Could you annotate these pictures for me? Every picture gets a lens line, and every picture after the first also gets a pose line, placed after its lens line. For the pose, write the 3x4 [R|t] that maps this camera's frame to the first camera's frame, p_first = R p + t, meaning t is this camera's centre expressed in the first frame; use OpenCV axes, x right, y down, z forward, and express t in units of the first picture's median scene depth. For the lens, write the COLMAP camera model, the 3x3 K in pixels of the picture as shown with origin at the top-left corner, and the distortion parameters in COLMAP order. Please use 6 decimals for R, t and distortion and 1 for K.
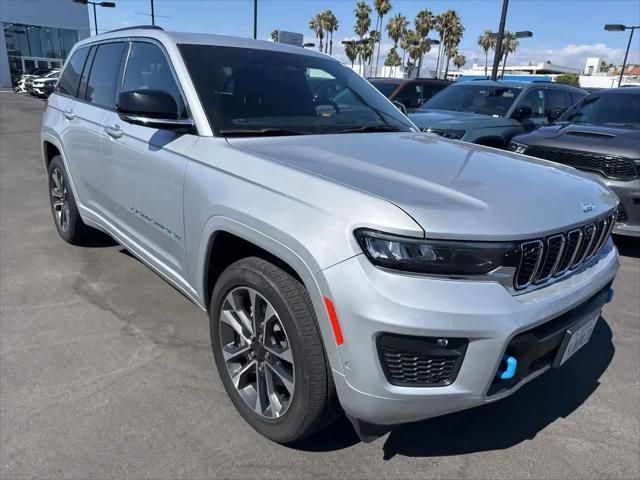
lens RADIAL K [[457.8, 0, 322.0], [0, 457.8, 238.4], [0, 0, 1]] dist [0.035034, -0.034242]
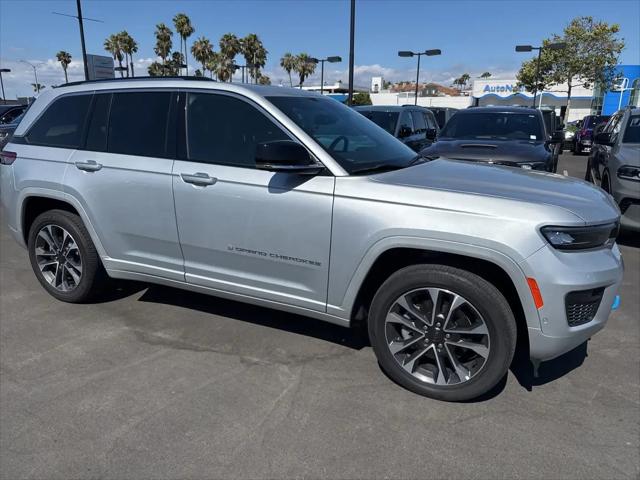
lens RADIAL K [[457.8, 0, 322.0], [0, 457.8, 238.4], [0, 0, 1]] dist [0.035034, -0.034242]
pose [[0.919872, -0.144610, 0.364586, -0.490254], [0.158745, 0.987279, -0.008926, -0.036732], [-0.358658, 0.066087, 0.931127, -0.060056]]
